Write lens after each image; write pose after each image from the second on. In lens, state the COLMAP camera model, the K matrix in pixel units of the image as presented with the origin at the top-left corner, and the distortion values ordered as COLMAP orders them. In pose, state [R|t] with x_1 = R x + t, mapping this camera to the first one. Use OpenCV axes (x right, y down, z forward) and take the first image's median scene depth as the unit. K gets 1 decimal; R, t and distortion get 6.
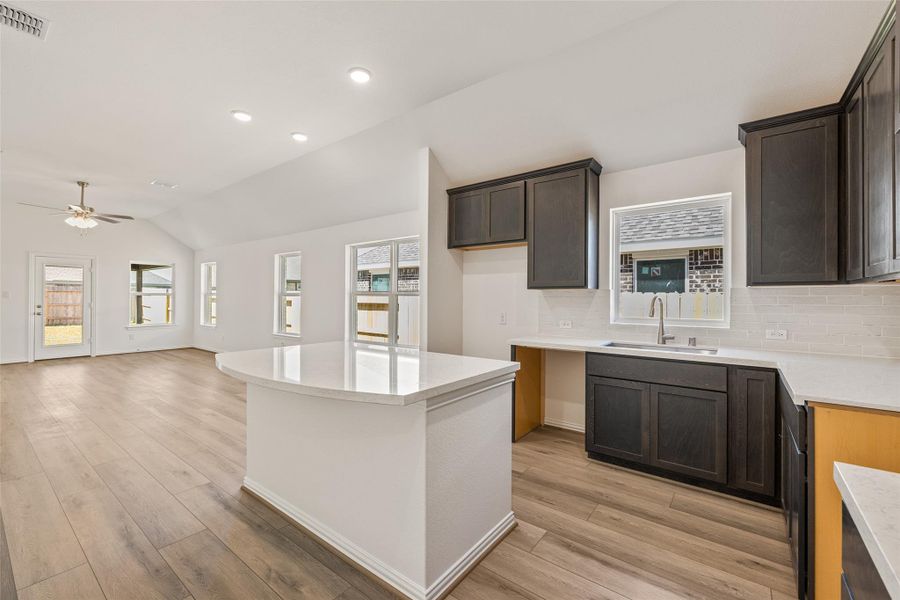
lens RADIAL K [[378.9, 0, 451.2], [0, 378.9, 296.7], [0, 0, 1]] dist [0.000268, 0.000163]
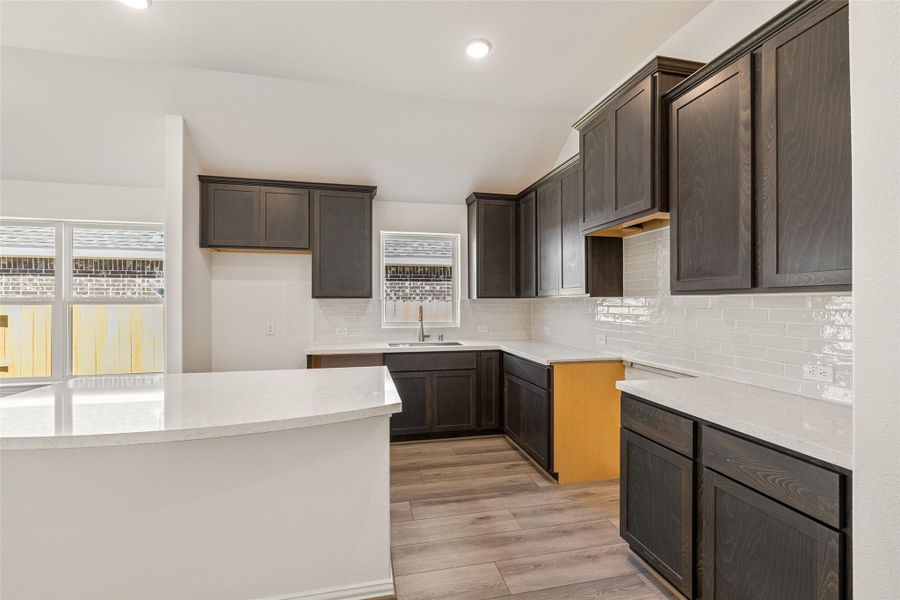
lens RADIAL K [[381.4, 0, 447.9], [0, 381.4, 302.0], [0, 0, 1]] dist [0.001849, 0.000264]
pose [[0.639315, -0.002773, 0.768940, -0.418374], [0.000929, 0.999996, 0.002834, -0.015685], [-0.768944, -0.001097, 0.639315, 0.087791]]
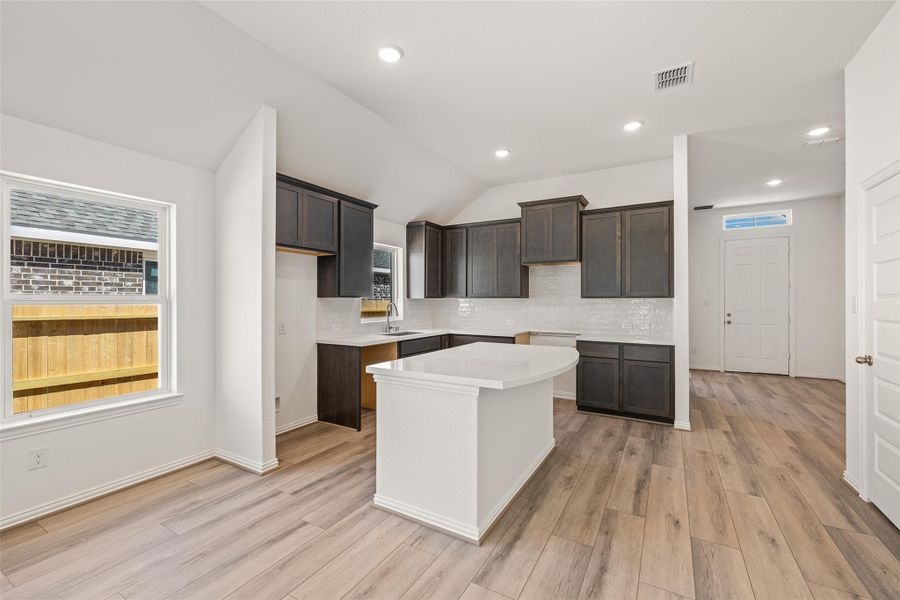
lens RADIAL K [[381.4, 0, 447.9], [0, 381.4, 302.0], [0, 0, 1]] dist [0.001849, 0.000264]
pose [[-0.128945, -0.008996, 0.991611, -1.141478], [-0.004890, 0.999952, 0.008435, -0.021693], [-0.991640, -0.003761, -0.128983, 0.989227]]
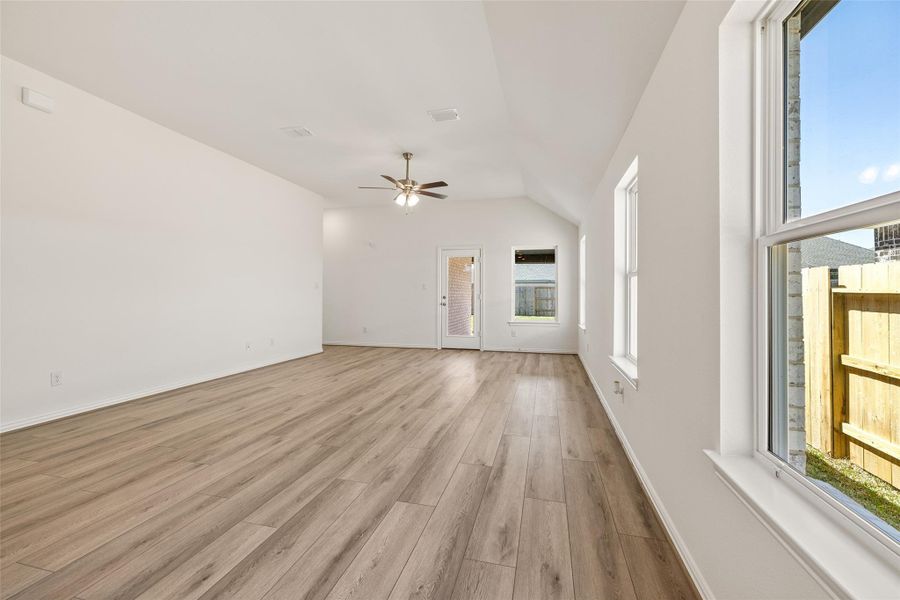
lens RADIAL K [[381.6, 0, 449.9], [0, 381.6, 292.2], [0, 0, 1]] dist [0.000382, -0.000083]
pose [[0.396327, -0.006821, -0.918084, -0.257237], [0.002348, 0.999977, -0.006415, 0.045142], [0.918107, 0.000387, 0.396334, 1.472043]]
